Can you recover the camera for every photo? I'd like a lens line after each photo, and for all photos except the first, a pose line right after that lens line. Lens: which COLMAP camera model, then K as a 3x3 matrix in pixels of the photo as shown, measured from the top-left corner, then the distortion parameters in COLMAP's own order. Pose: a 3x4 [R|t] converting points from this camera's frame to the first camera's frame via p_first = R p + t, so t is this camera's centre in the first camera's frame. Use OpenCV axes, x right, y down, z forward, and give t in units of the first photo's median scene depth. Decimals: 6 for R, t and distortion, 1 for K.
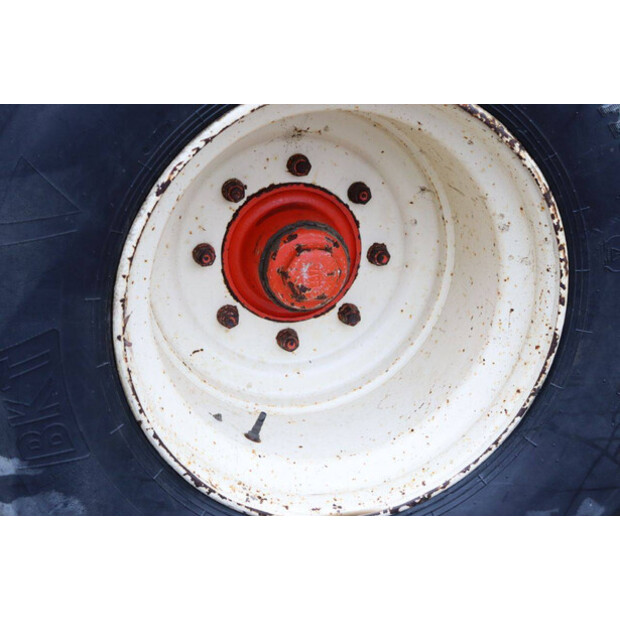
lens RADIAL K [[1010.7, 0, 310.0], [0, 1010.7, 310.0], [0, 0, 1]] dist [0.013030, 0.043569]
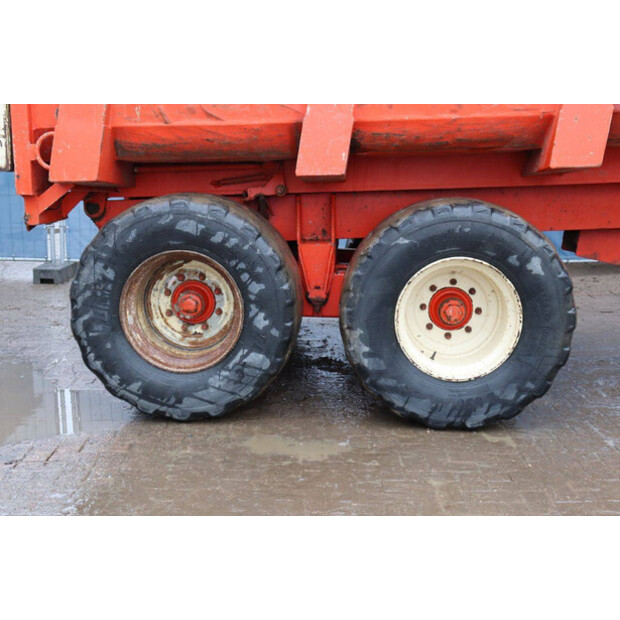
lens RADIAL K [[864.2, 0, 310.0], [0, 864.2, 310.0], [0, 0, 1]] dist [0.045314, 0.076472]
pose [[0.953324, 0.053773, -0.297122, 0.411236], [-0.094263, 0.987837, -0.123666, 0.364237], [0.286858, 0.145901, 0.946797, -1.919431]]
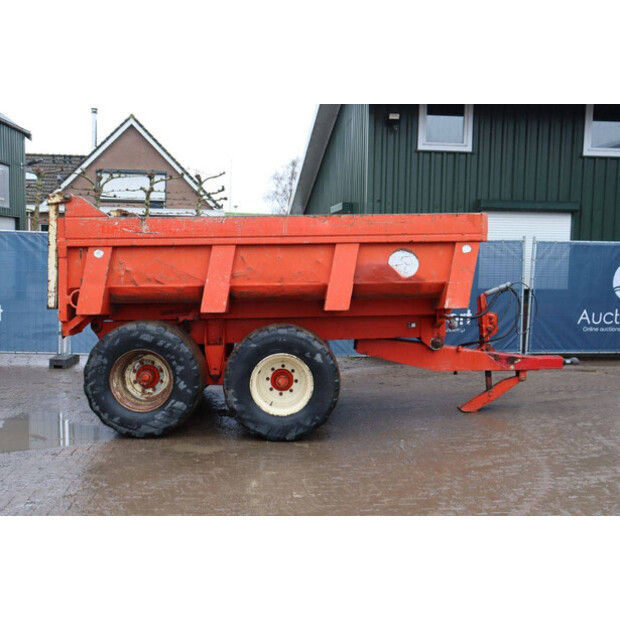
lens RADIAL K [[710.9, 0, 310.0], [0, 710.9, 310.0], [0, 0, 1]] dist [-0.030558, 0.030613]
pose [[0.973614, 0.026511, -0.226657, 1.244797], [-0.083811, 0.965359, -0.247099, 0.657127], [0.212255, 0.259575, 0.942108, -3.539007]]
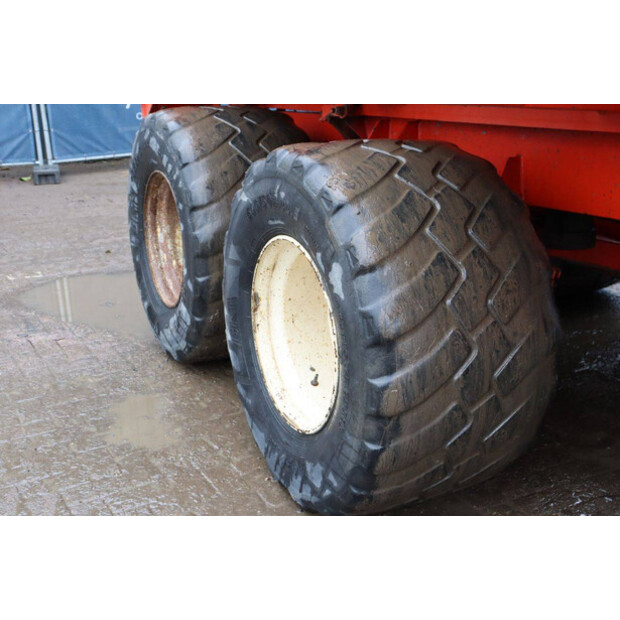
lens RADIAL K [[795.5, 0, 320.9], [0, 795.5, 310.6], [0, 0, 1]] dist [0.043972, 0.055746]
pose [[0.217372, 0.299361, -0.929049, 1.556083], [-0.310205, 0.923650, 0.225042, -0.430643], [0.925485, 0.239278, 0.293639, 0.444695]]
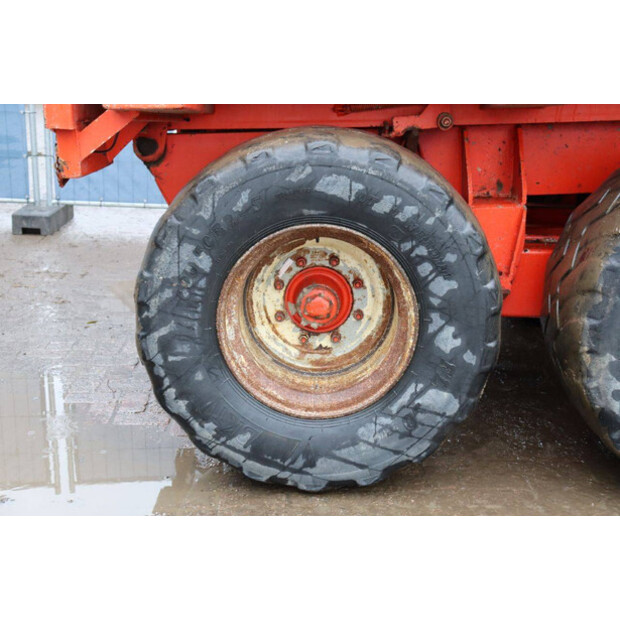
lens RADIAL K [[966.1, 0, 310.0], [0, 966.1, 310.0], [0, 0, 1]] dist [0.104658, 0.025425]
pose [[0.961237, 0.079932, -0.263884, -0.333944], [-0.096676, 0.994005, -0.051067, 0.133351], [0.258220, 0.074599, 0.963202, -1.250325]]
